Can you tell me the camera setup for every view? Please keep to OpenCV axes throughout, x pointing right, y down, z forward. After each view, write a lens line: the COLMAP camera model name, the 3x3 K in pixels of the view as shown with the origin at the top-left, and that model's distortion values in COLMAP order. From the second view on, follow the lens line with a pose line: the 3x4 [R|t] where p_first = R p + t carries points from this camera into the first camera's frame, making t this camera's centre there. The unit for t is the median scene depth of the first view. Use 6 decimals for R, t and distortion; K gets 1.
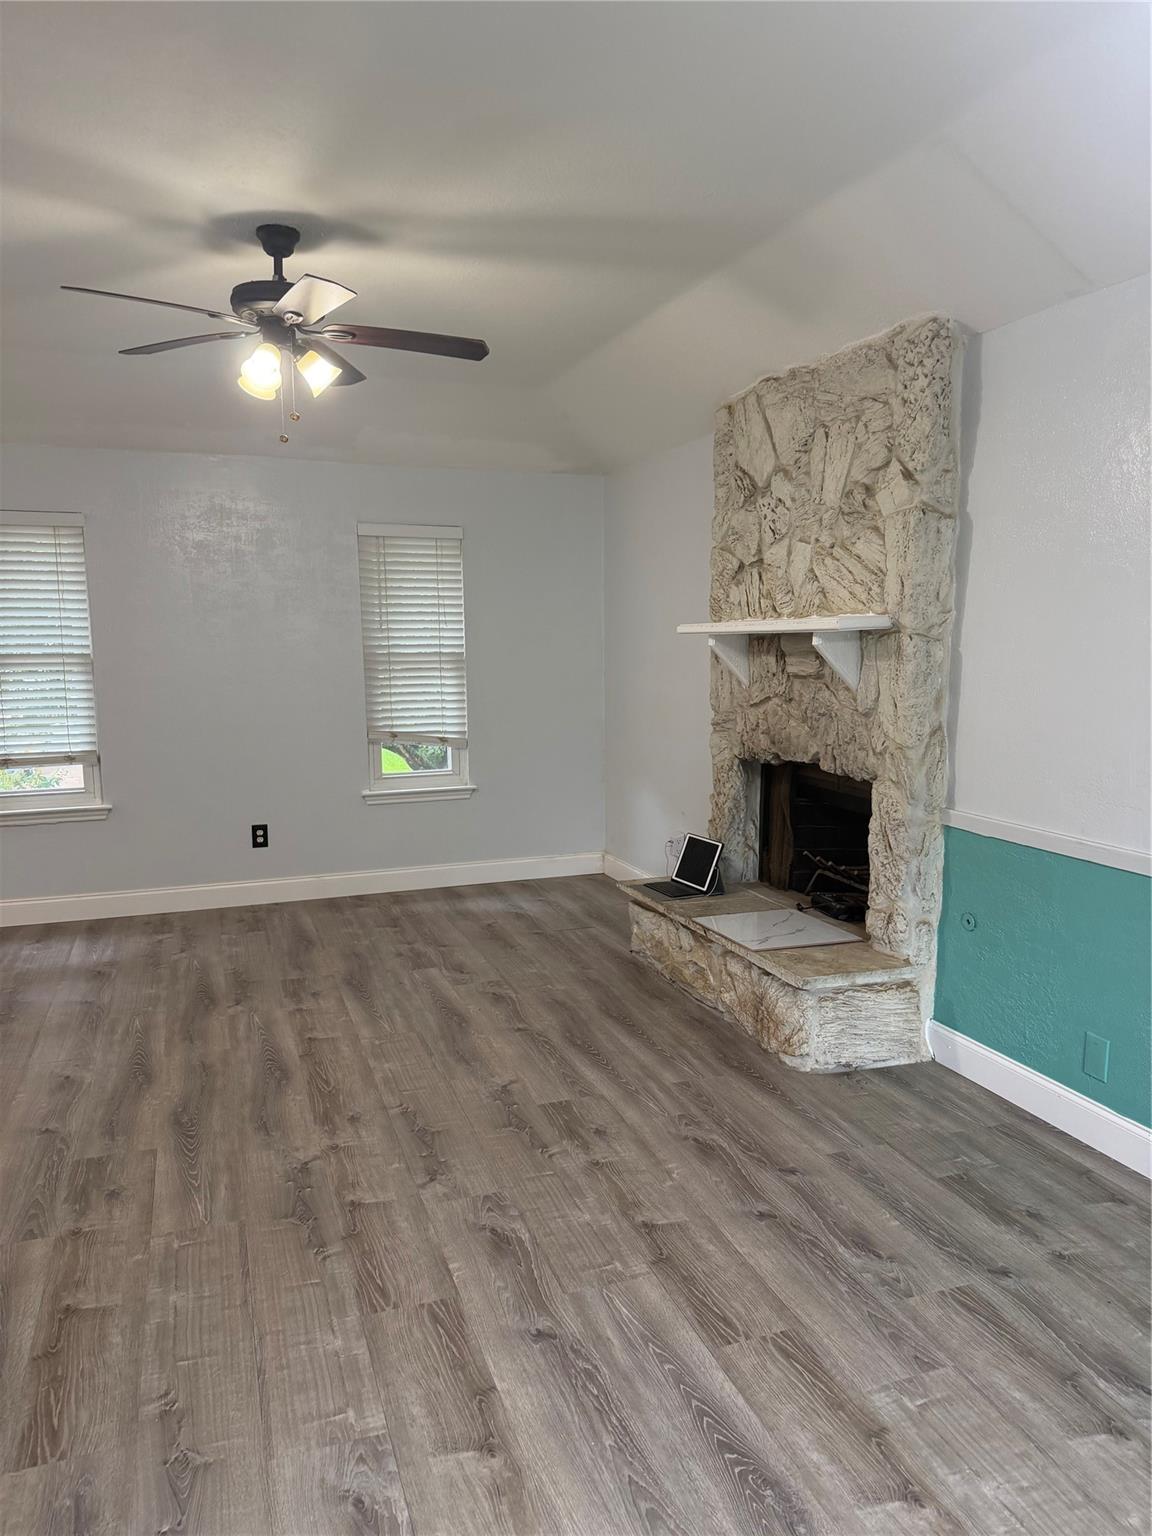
lens RADIAL K [[1074.8, 0, 576.0], [0, 1074.8, 768.0], [0, 0, 1]] dist [0.119504, -0.184205]
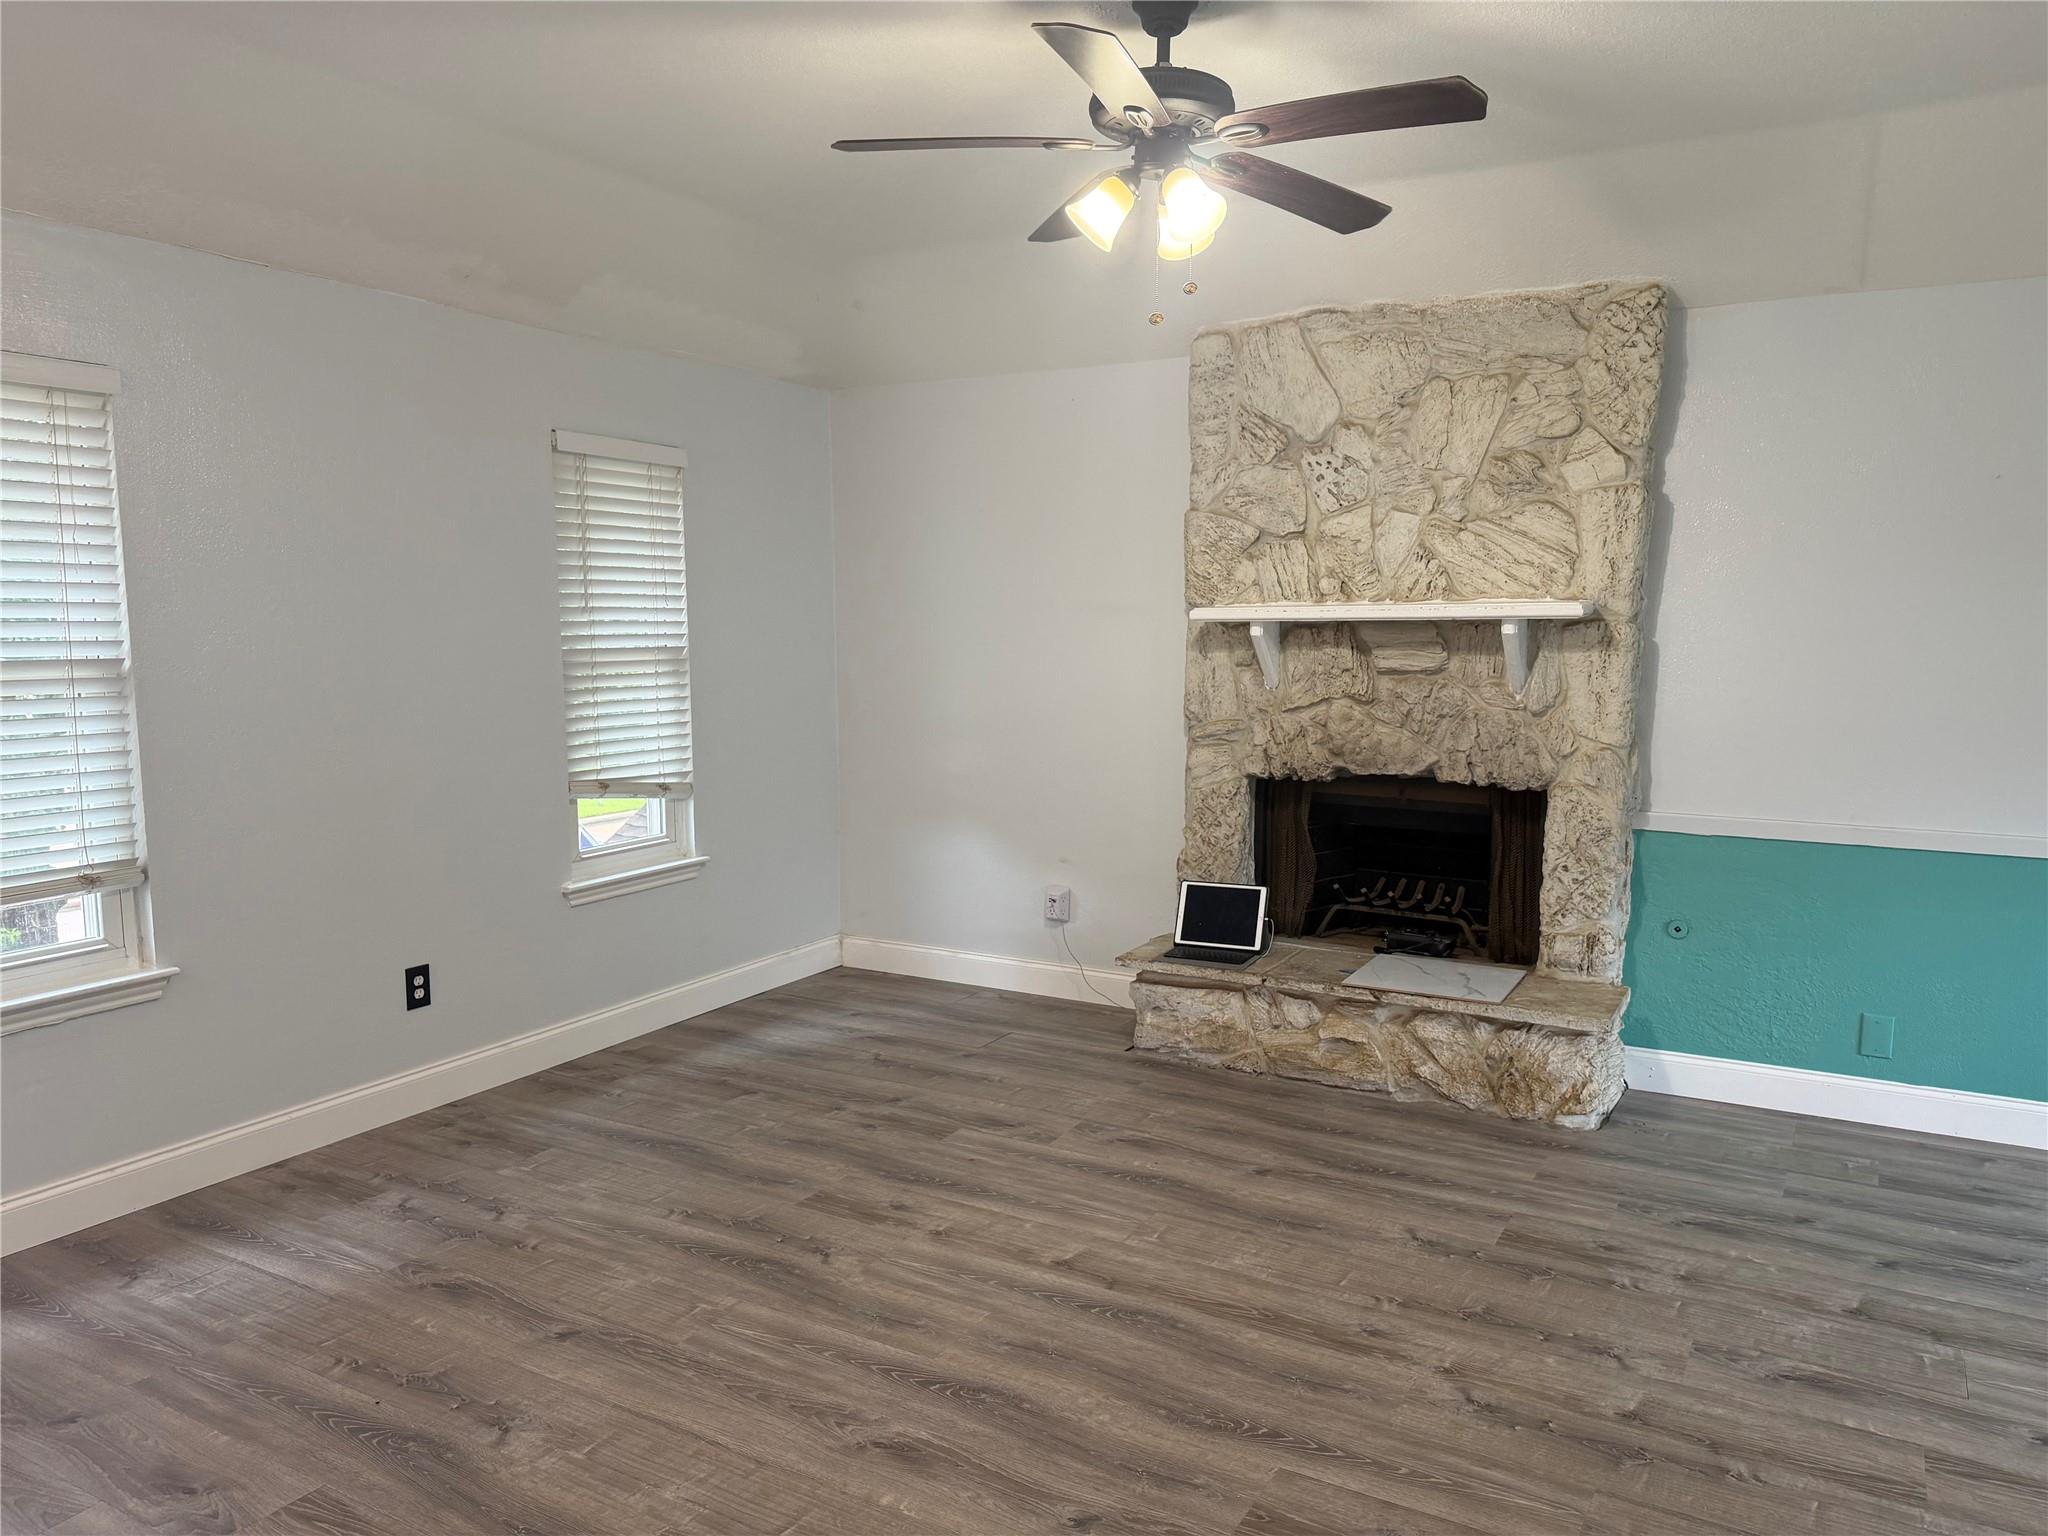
lens RADIAL K [[1433.1, 0, 1023.3], [0, 1433.1, 762.6], [0, 0, 1]] dist [0.119504, -0.184205]
pose [[0.761387, -0.059709, 0.645543, -0.731730], [0.075039, 0.997174, 0.003728, -0.040957], [-0.643941, 0.045603, 0.763715, 0.337255]]
